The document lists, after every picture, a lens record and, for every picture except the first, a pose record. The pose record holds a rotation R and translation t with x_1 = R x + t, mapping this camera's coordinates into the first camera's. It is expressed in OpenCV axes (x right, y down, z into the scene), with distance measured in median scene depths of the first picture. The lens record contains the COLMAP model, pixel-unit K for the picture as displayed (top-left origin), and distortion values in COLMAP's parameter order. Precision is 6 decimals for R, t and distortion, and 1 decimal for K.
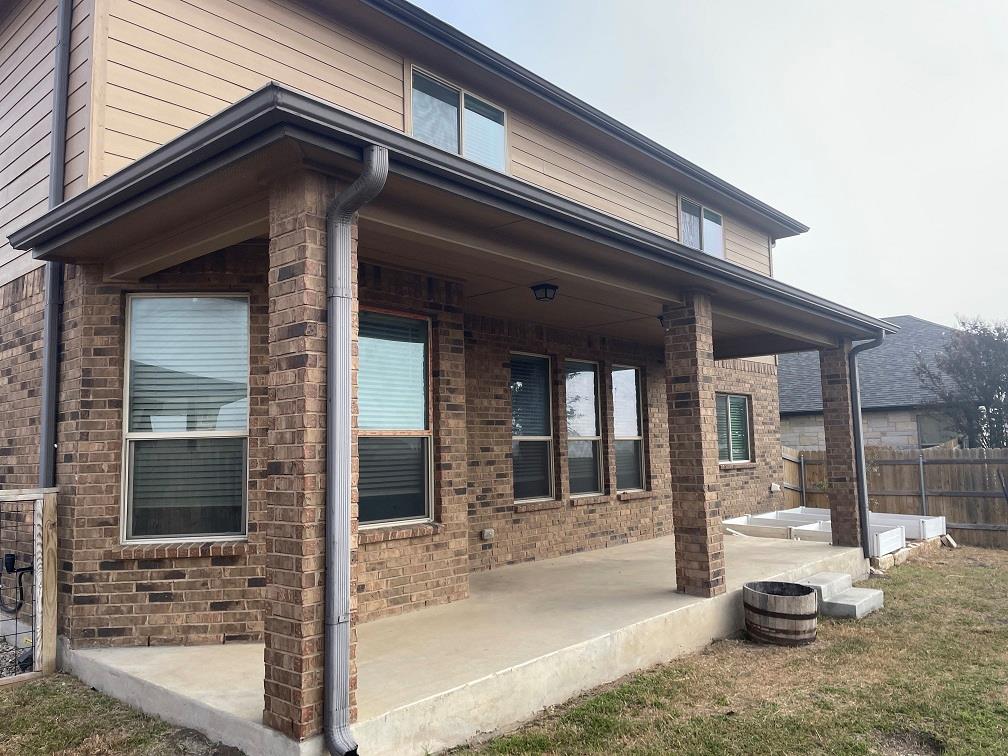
lens RADIAL K [[754.6, 0, 505.2], [0, 754.6, 377.1], [0, 0, 1]] dist [0.026073, -0.031818]
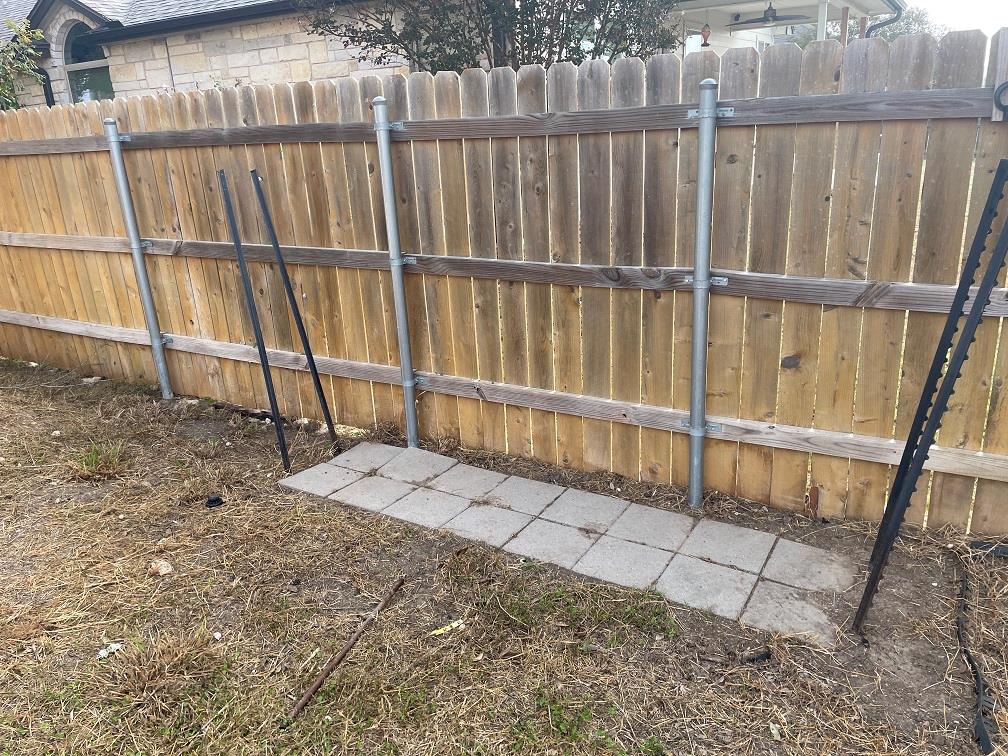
lens RADIAL K [[754.6, 0, 504.6], [0, 754.6, 376.5], [0, 0, 1]] dist [0.026073, -0.031818]
pose [[0.985043, -0.082636, 0.151203, 0.414938], [0.012373, 0.909156, 0.416272, 0.047760], [-0.171866, -0.408174, 0.896580, 0.435268]]
